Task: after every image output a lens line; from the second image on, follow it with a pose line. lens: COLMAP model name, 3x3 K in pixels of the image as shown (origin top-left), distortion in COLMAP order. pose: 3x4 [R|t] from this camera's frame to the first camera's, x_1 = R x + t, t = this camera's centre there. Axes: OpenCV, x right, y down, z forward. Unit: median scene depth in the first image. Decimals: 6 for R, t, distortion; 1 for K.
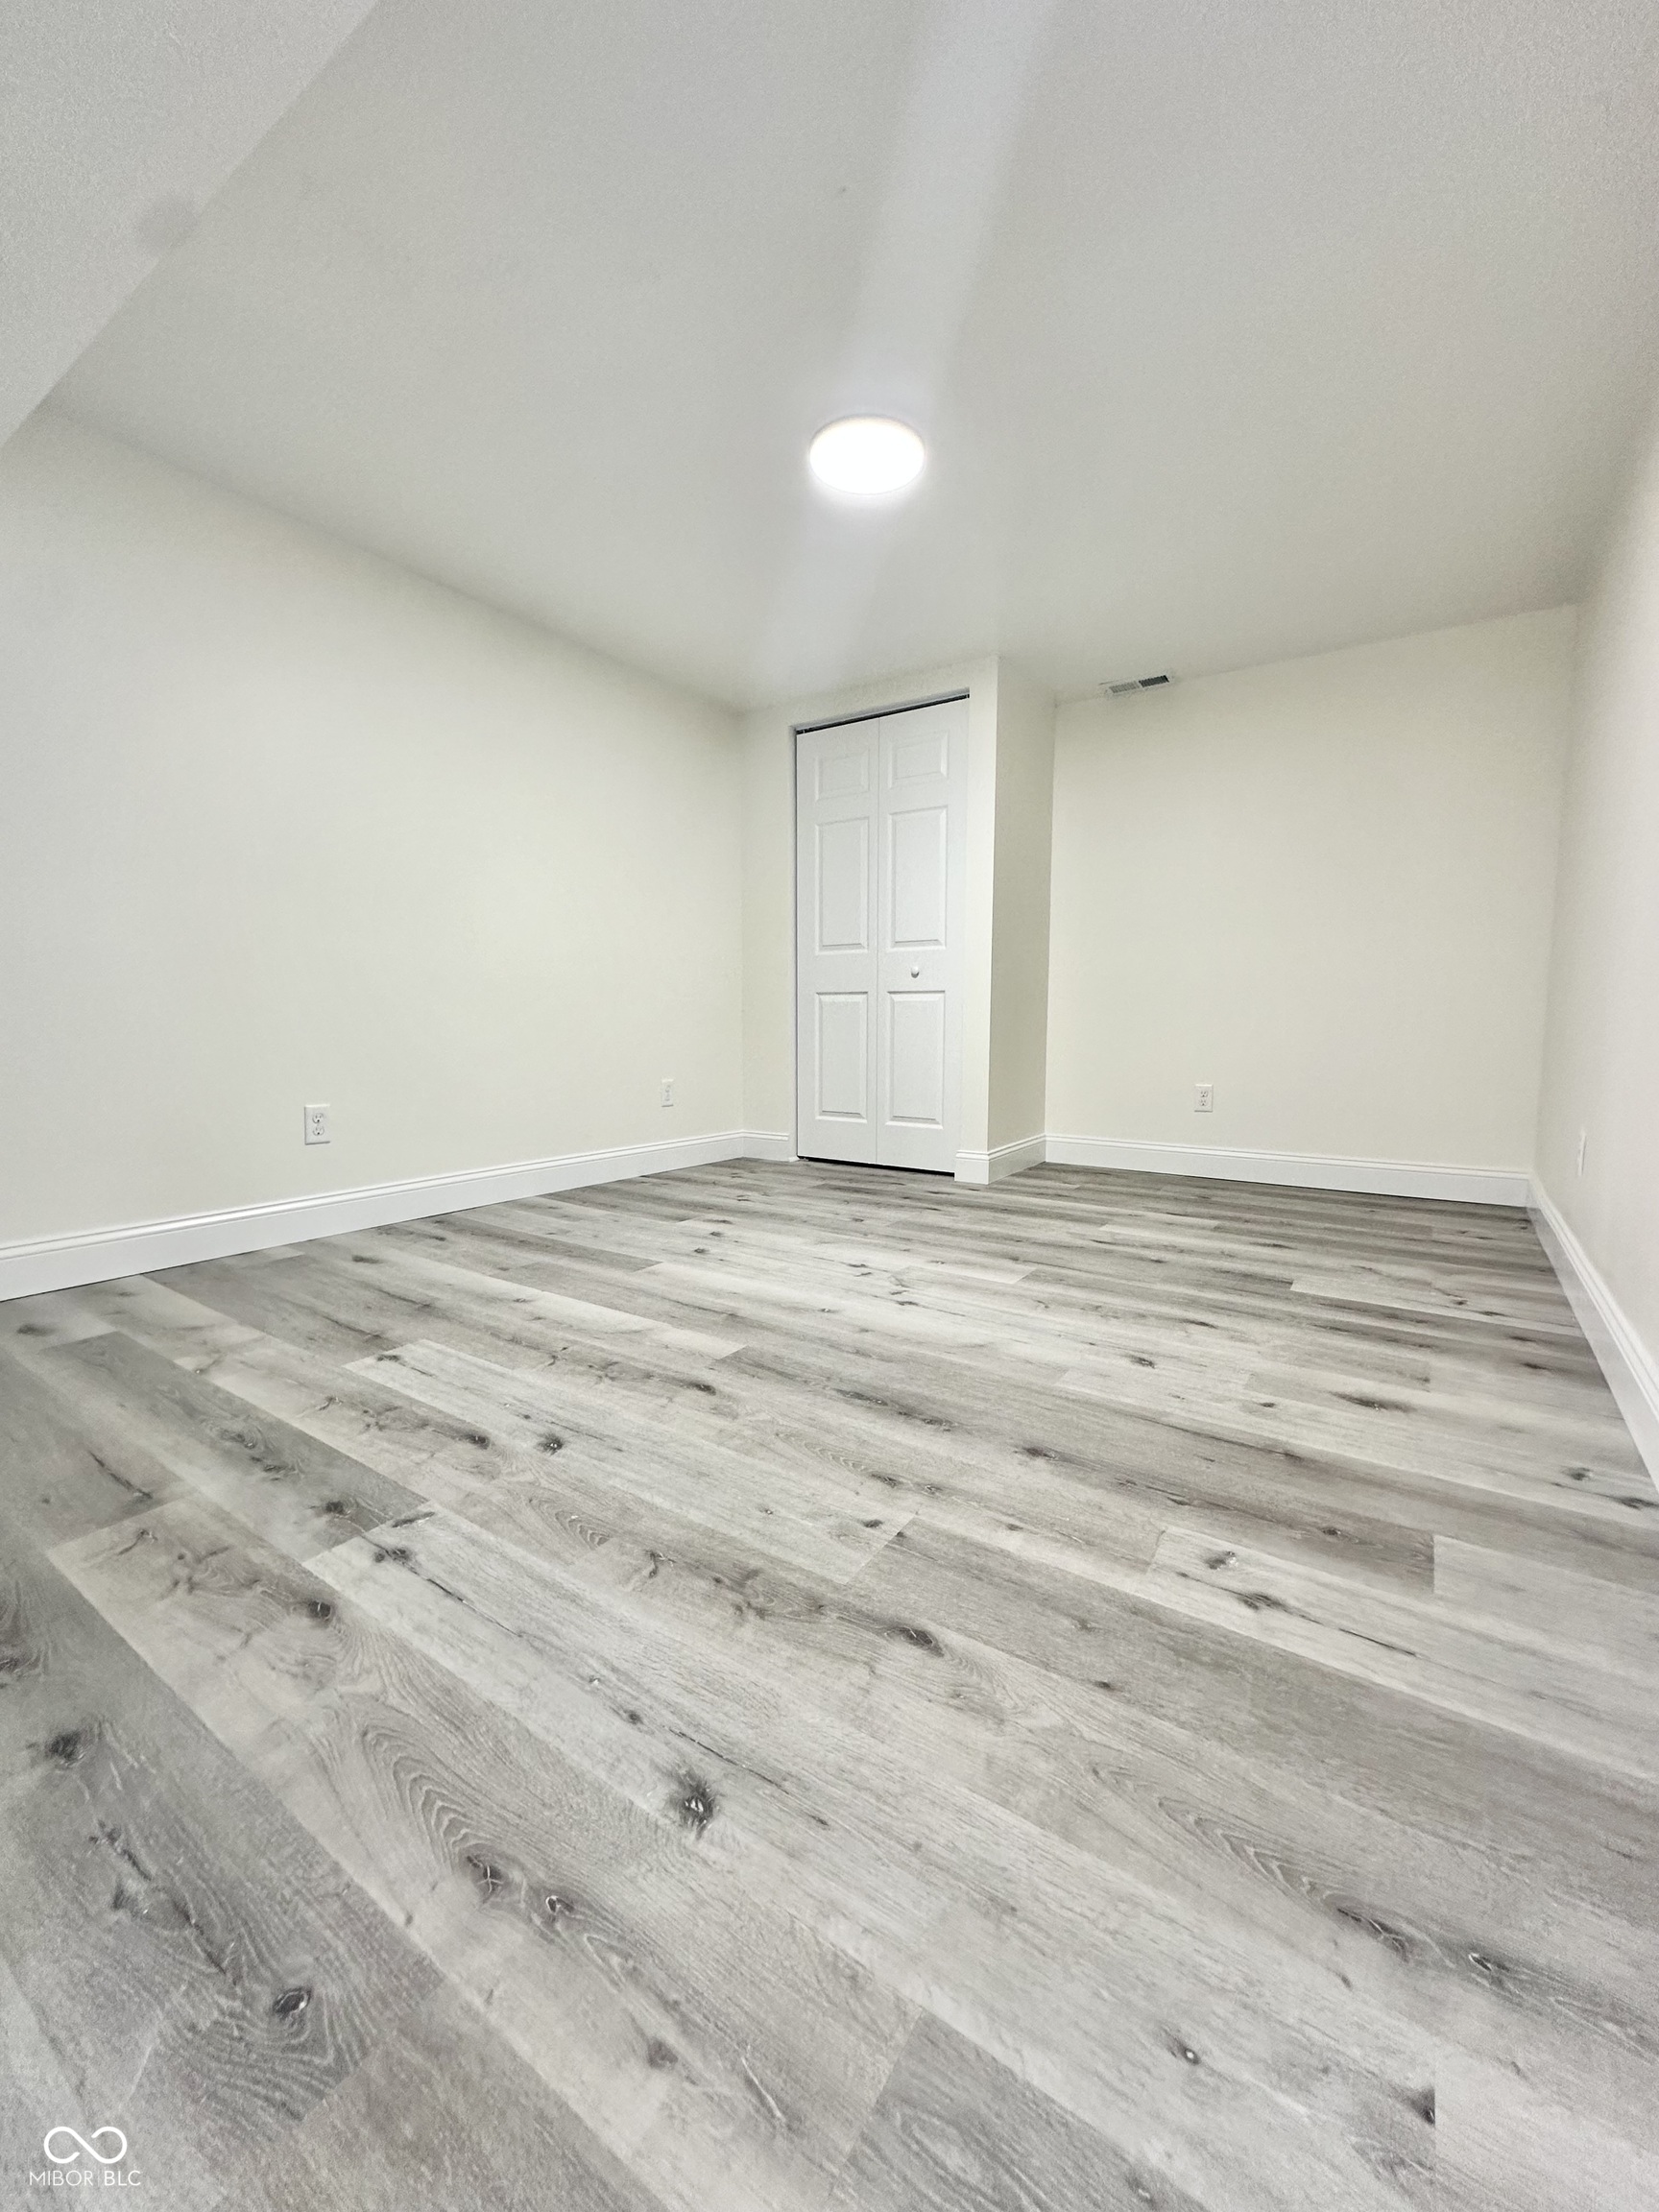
lens RADIAL K [[881.9, 0, 829.5], [0, 881.9, 1106.0], [0, 0, 1]] dist [-0.006377, 0.001781]
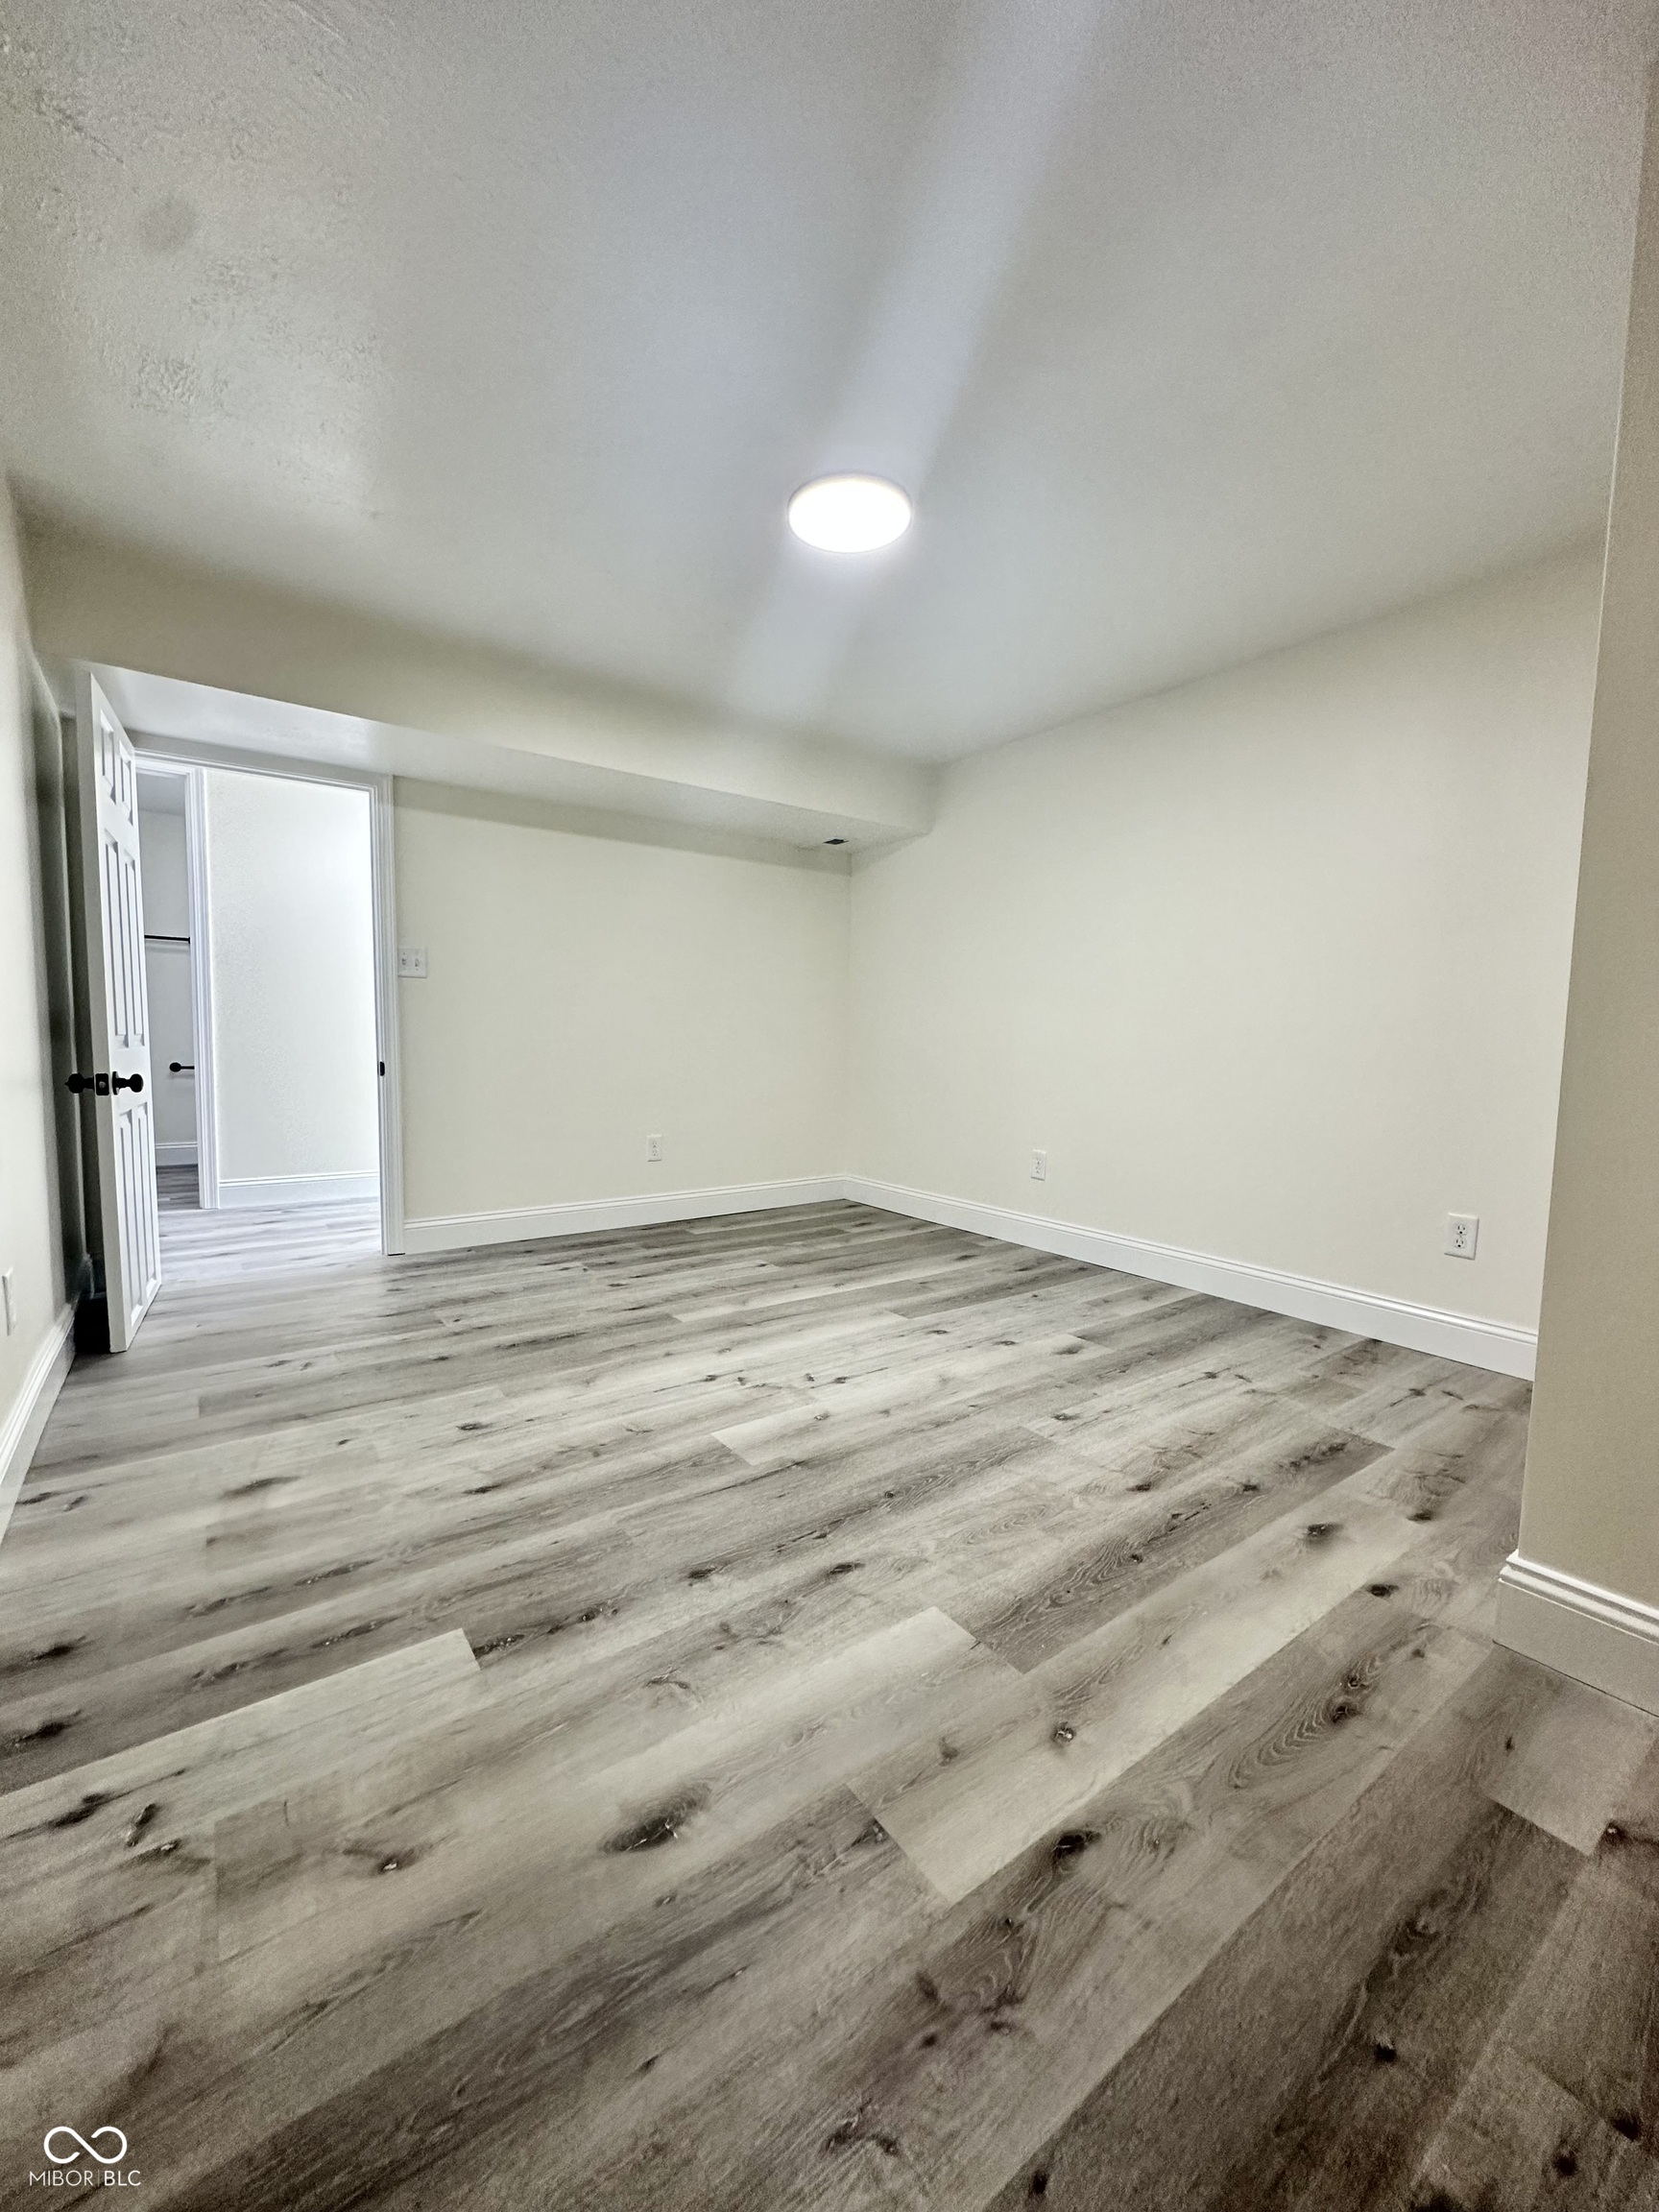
lens RADIAL K [[881.9, 0, 829.5], [0, 881.9, 1106.0], [0, 0, 1]] dist [-0.006377, 0.001781]
pose [[-0.338494, 0.062667, -0.938880, 1.045566], [-0.113017, 0.987849, 0.106682, -0.233030], [0.934157, 0.142221, -0.327298, 1.489036]]
